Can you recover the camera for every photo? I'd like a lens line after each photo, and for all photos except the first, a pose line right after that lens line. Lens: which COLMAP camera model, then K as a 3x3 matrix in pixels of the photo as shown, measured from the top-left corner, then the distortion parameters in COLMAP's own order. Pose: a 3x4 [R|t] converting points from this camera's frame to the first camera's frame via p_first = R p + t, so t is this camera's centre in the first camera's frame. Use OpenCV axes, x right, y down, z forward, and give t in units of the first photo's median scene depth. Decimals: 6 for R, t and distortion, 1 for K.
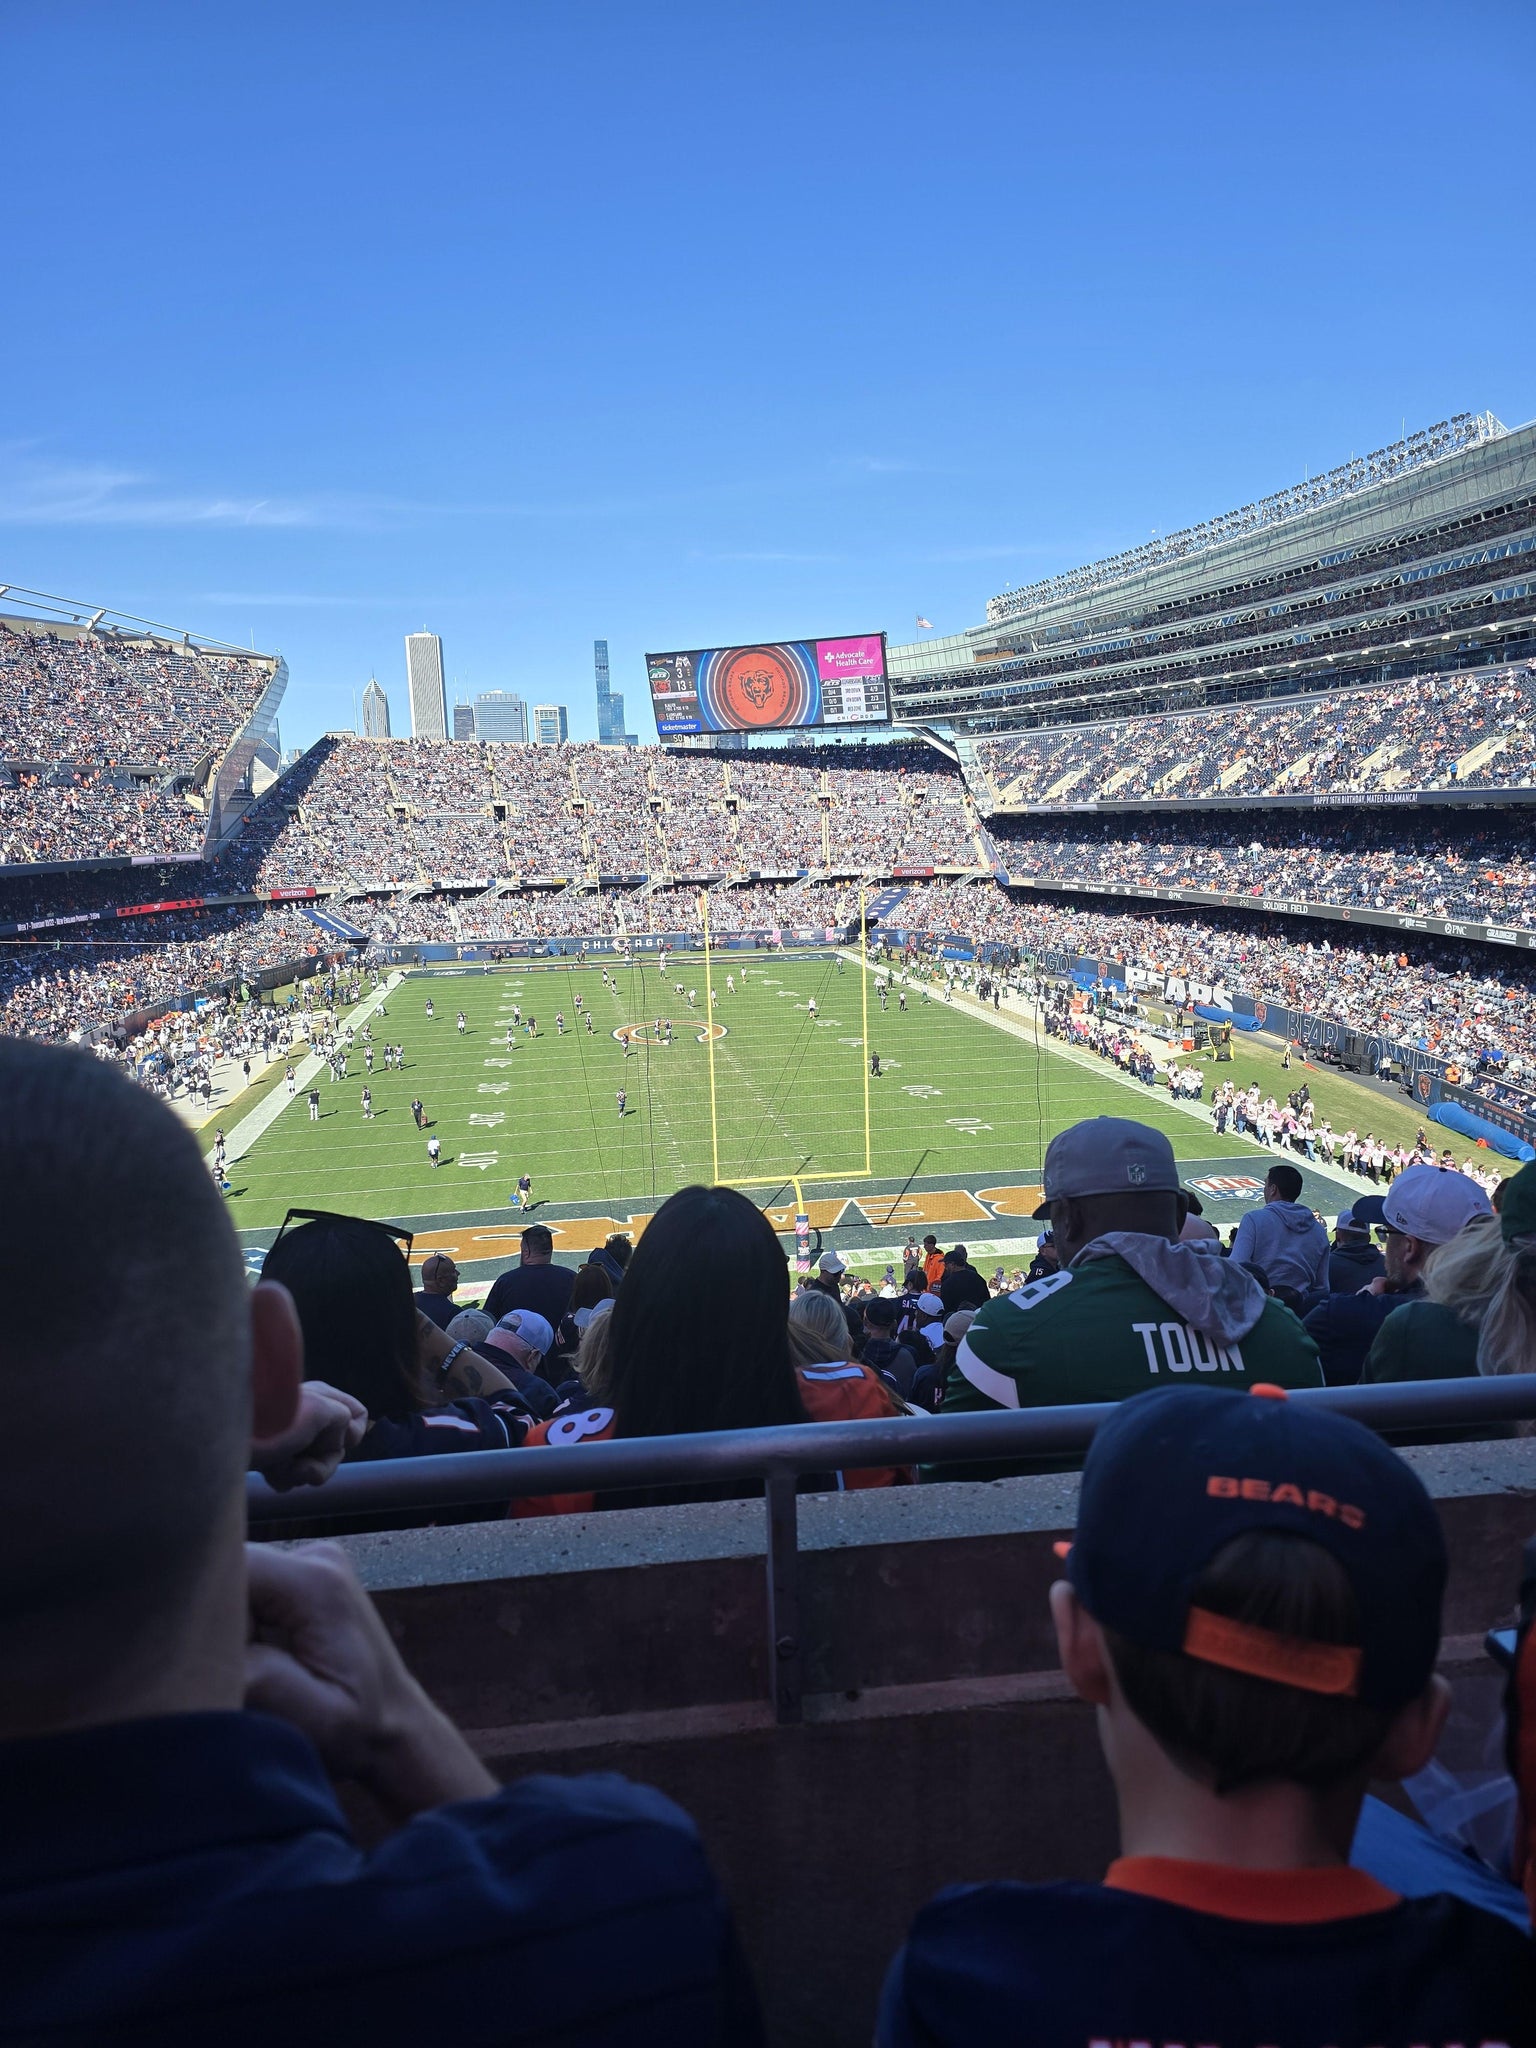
lens RADIAL K [[1391.6, 0, 778.4], [0, 1391.6, 1061.4], [0, 0, 1]] dist [0.051091, -0.036478]
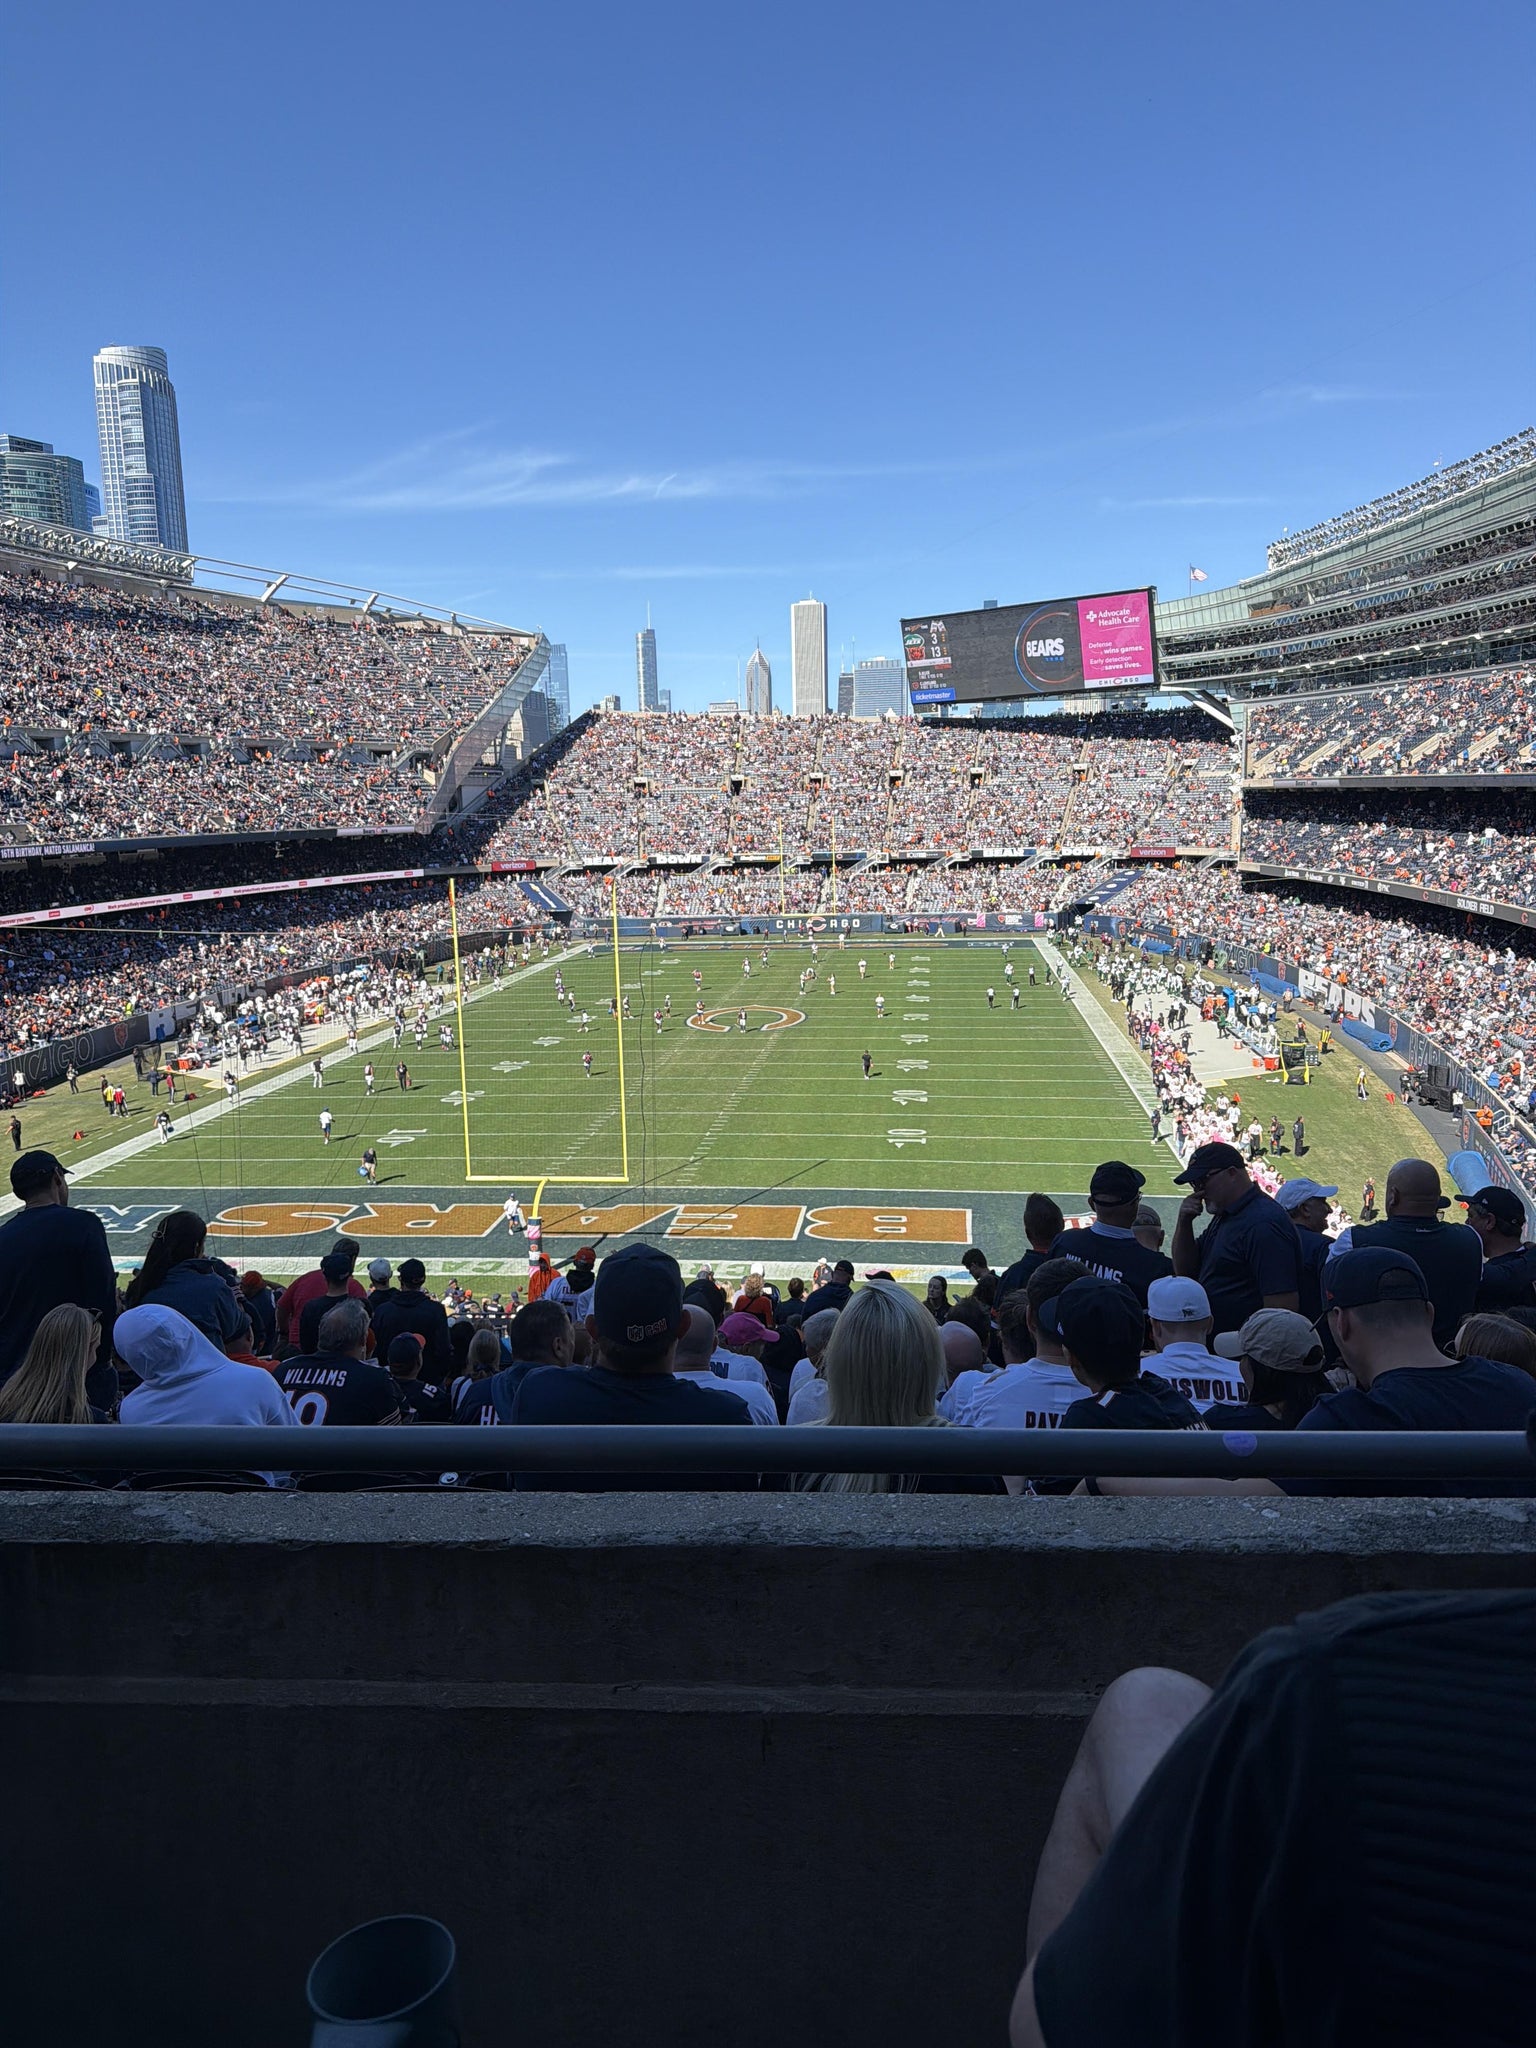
lens RADIAL K [[1464.6, 0, 784.4], [0, 1464.6, 1043.6], [0, 0, 1]] dist [0.050305, -0.045604]
pose [[0.963505, 0.050608, -0.262862, 0.126021], [-0.050643, 0.998695, 0.006645, -0.007212], [0.262855, 0.006909, 0.964811, 0.018712]]
